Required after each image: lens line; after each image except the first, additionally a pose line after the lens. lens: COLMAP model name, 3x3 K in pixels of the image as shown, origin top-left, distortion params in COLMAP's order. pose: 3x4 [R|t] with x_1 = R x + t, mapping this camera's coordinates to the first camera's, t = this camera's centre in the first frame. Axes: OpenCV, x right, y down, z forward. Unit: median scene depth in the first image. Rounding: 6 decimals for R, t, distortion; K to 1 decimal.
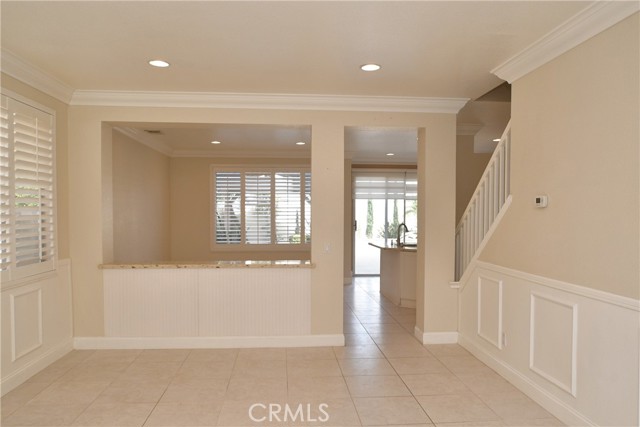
lens RADIAL K [[494.2, 0, 317.9], [0, 494.2, 233.8], [0, 0, 1]] dist [0.228316, 0.000630]
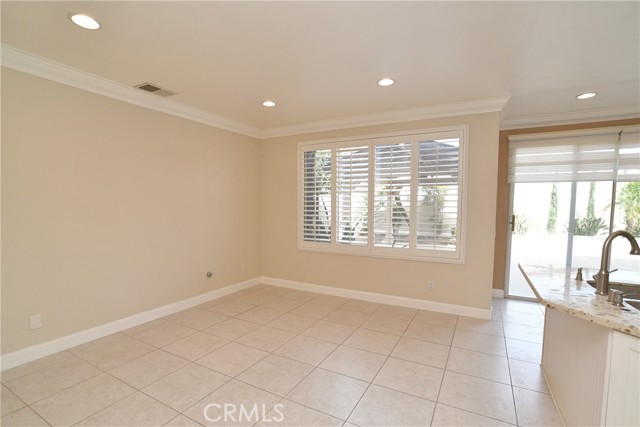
lens RADIAL K [[303.7, 0, 321.9], [0, 303.7, 223.4], [0, 0, 1]] dist [-0.002550, -0.000123]
pose [[0.845939, 0.037686, -0.531947, 0.076141], [-0.029206, 0.999277, 0.024349, -0.018565], [0.532480, -0.005061, 0.846427, 0.524344]]
